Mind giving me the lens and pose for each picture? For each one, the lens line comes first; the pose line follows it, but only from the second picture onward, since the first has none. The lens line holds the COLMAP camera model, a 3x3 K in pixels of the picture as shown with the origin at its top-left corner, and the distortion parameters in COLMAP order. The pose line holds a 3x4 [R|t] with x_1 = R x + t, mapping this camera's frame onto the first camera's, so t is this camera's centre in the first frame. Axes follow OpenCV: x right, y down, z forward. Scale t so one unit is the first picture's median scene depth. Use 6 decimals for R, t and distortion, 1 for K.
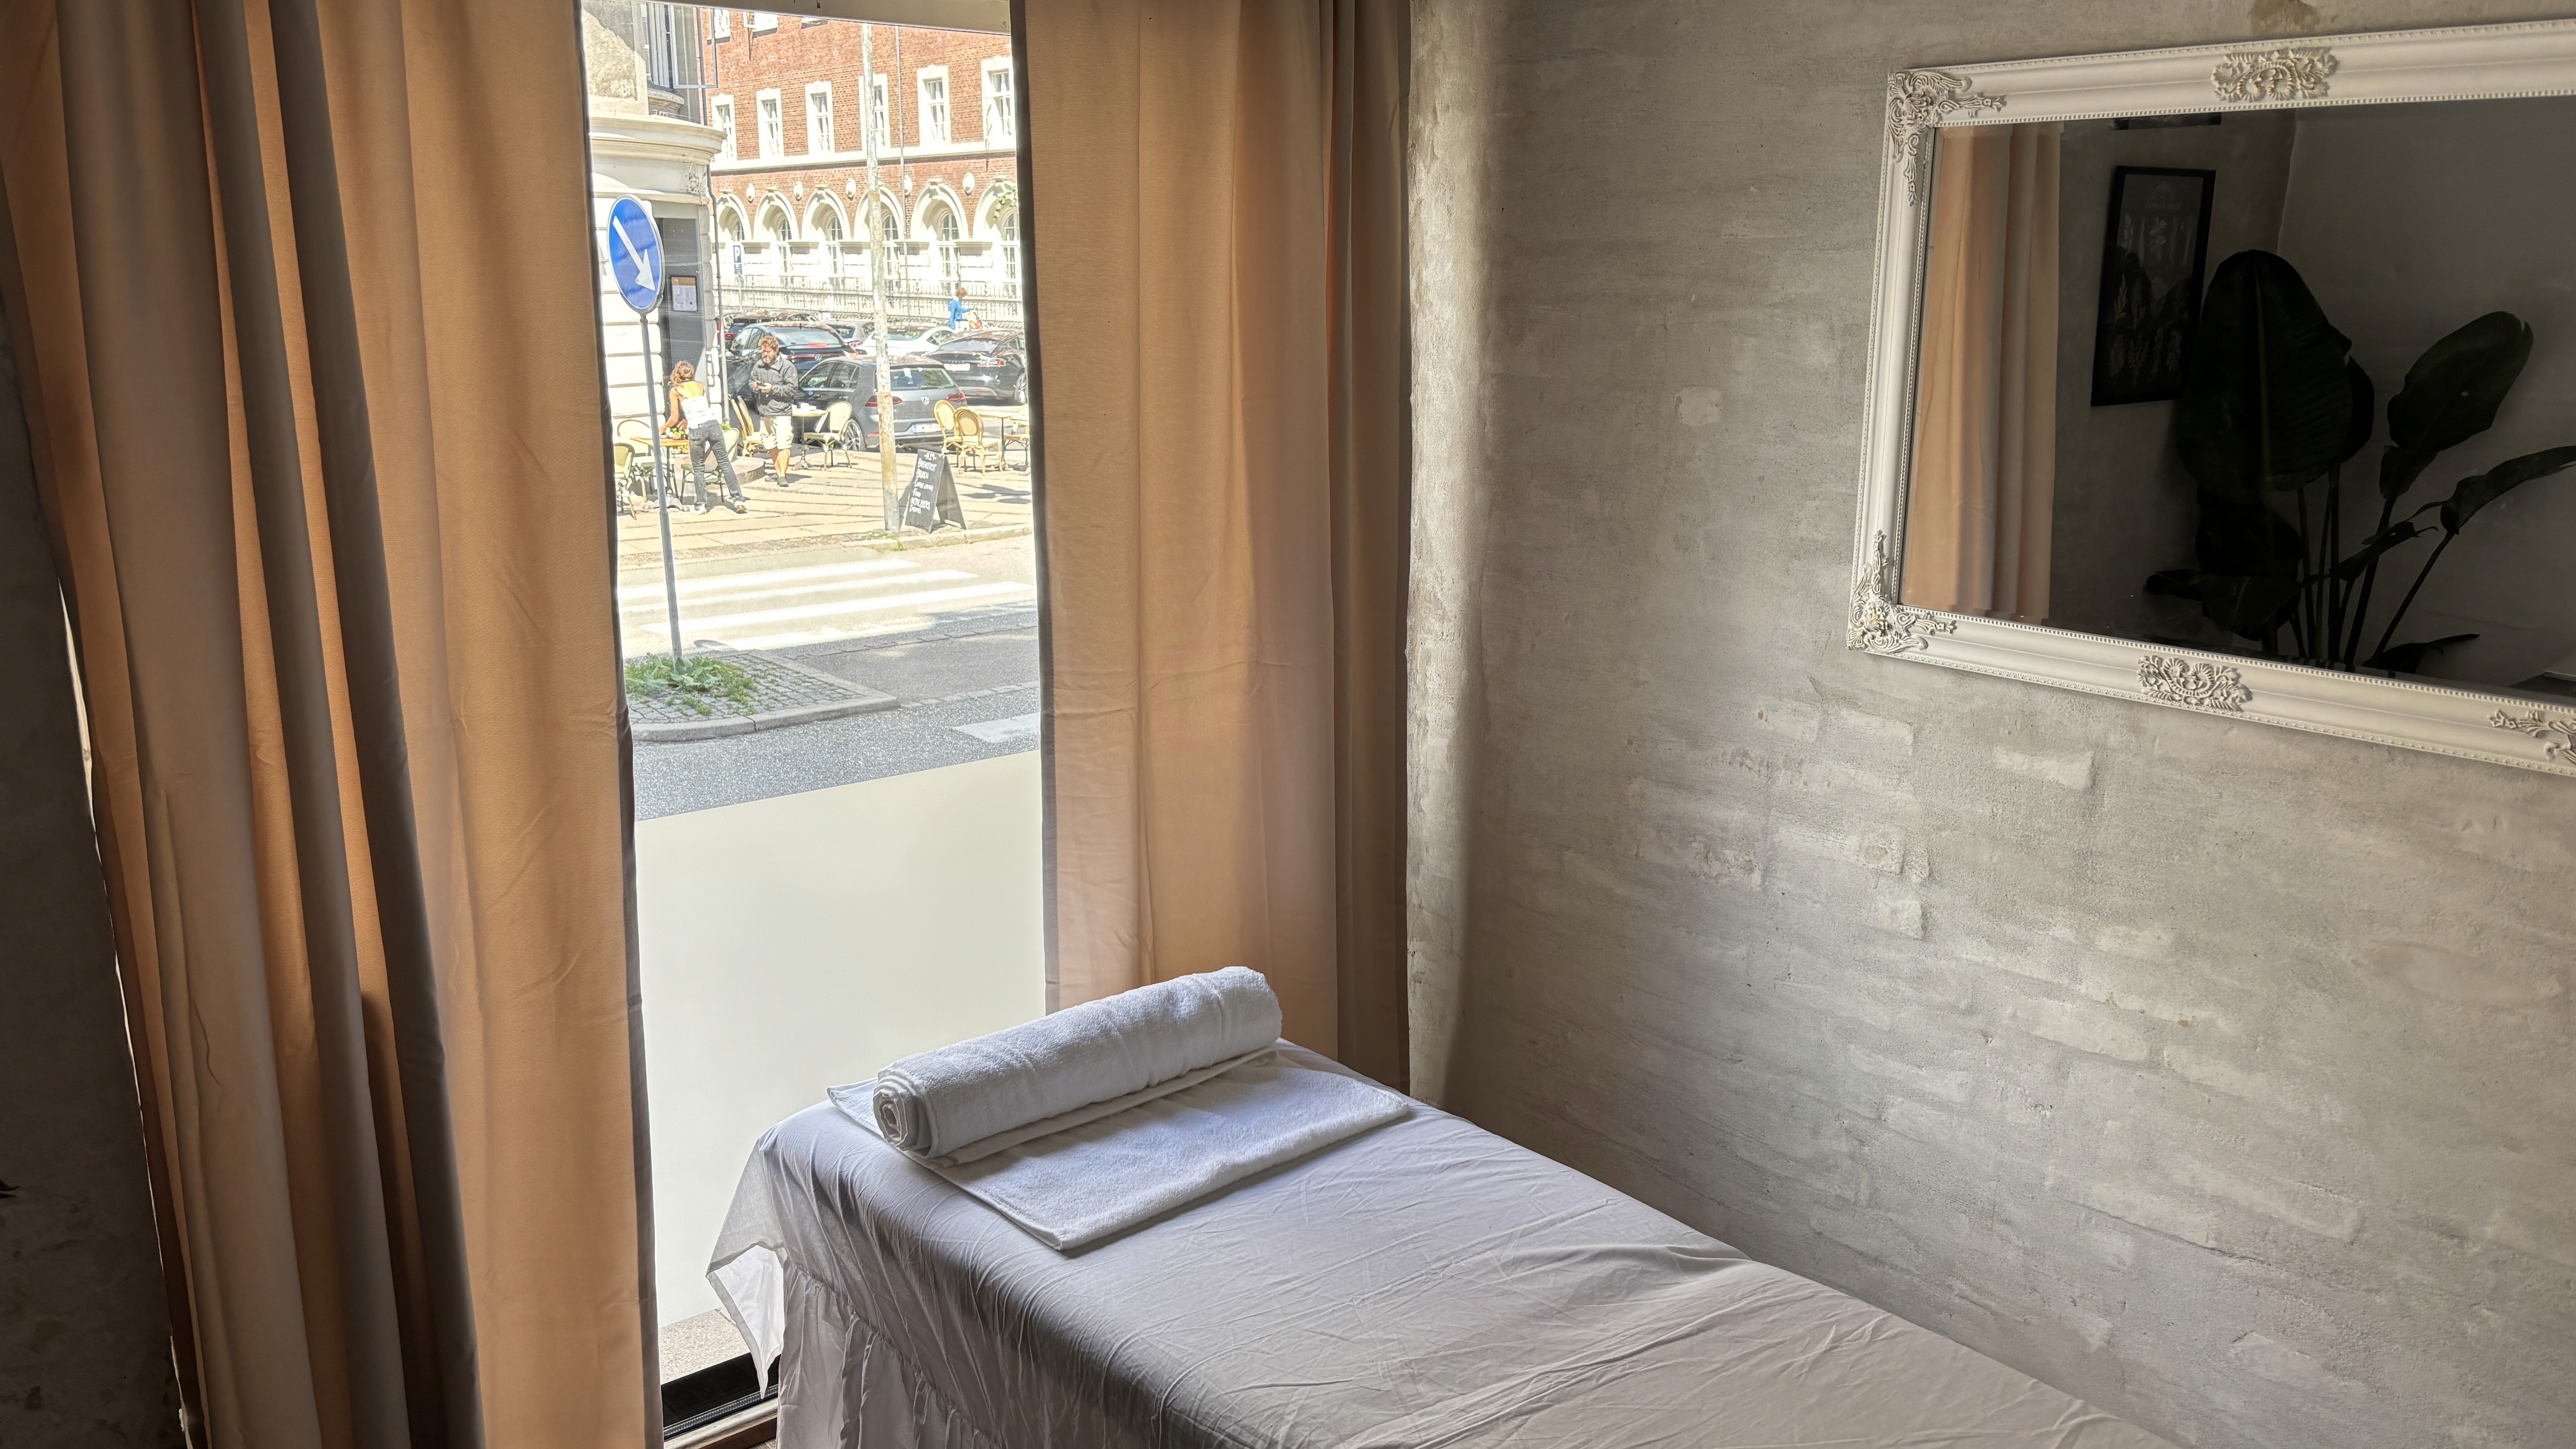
lens RADIAL K [[1962.0, 0, 1268.6], [0, 1962.0, 736.8], [0, 0, 1]] dist [0.032207, -0.010197]
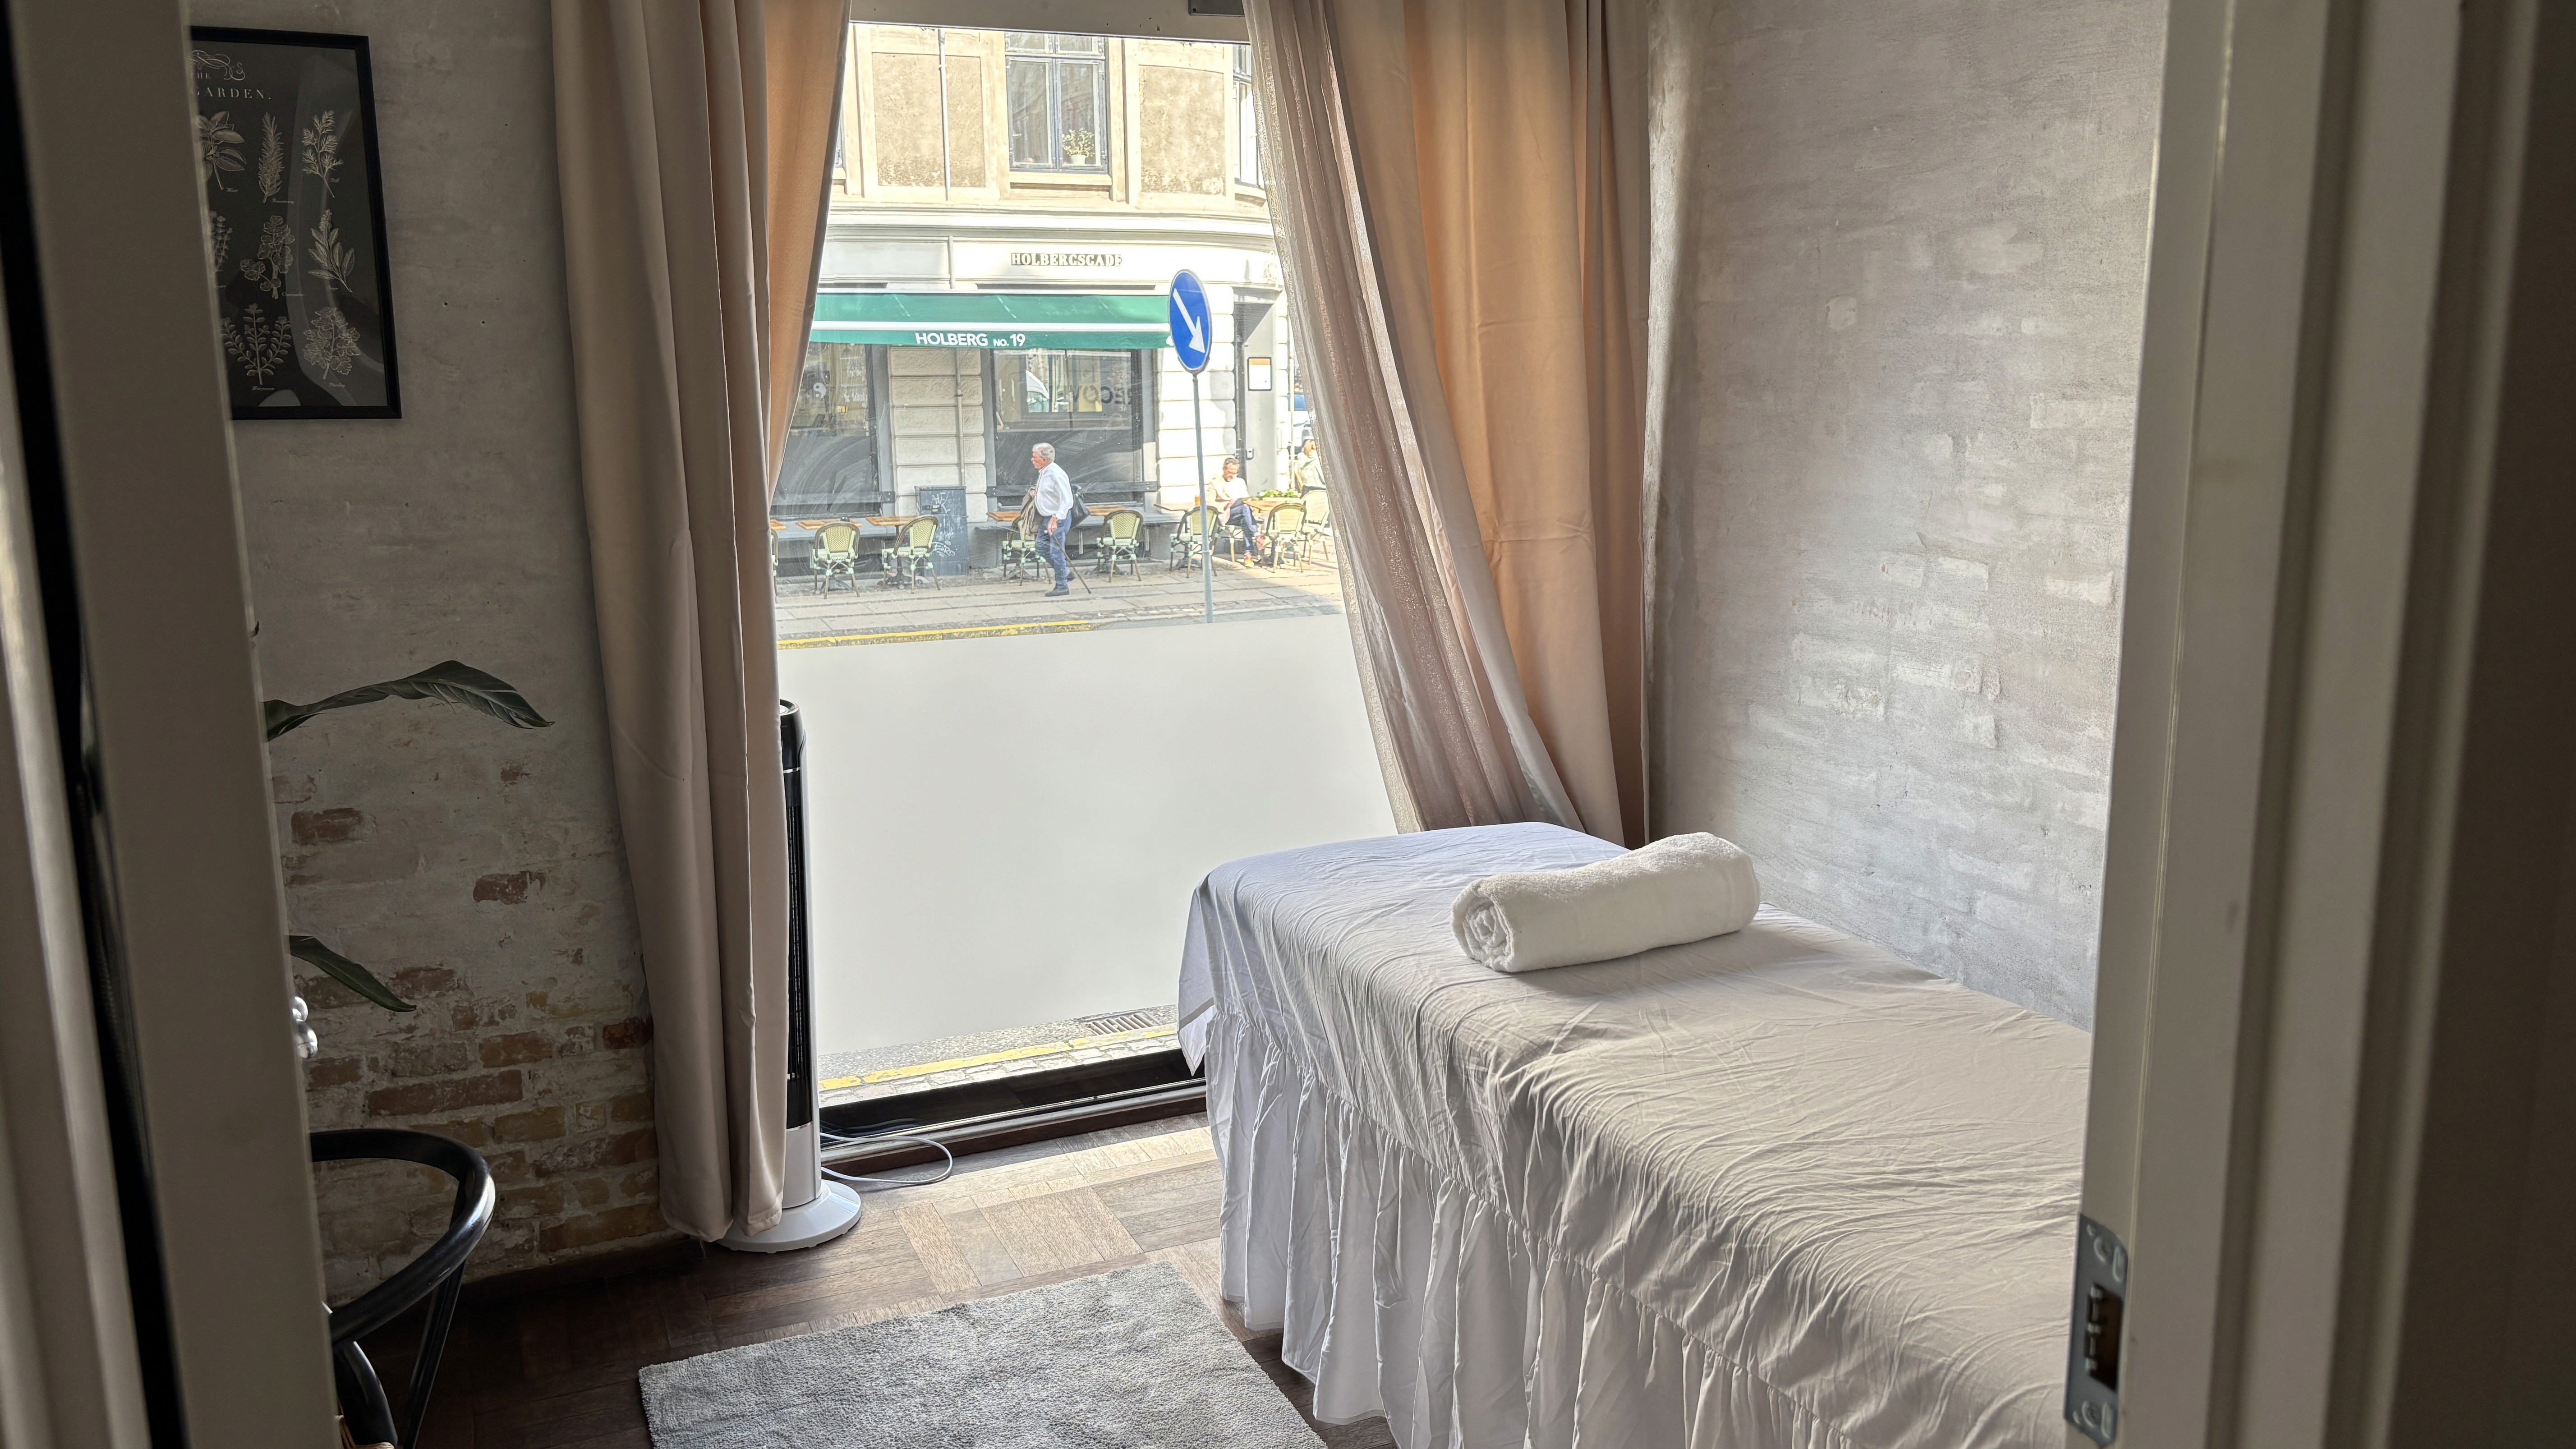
lens RADIAL K [[1962.0, 0, 1295.0], [0, 1962.0, 717.4], [0, 0, 1]] dist [0.032207, -0.010197]
pose [[0.960126, 0.039315, -0.276791, 0.246289], [-0.055084, 0.997258, -0.049425, 0.159781], [0.274088, 0.062701, 0.959658, -0.236090]]
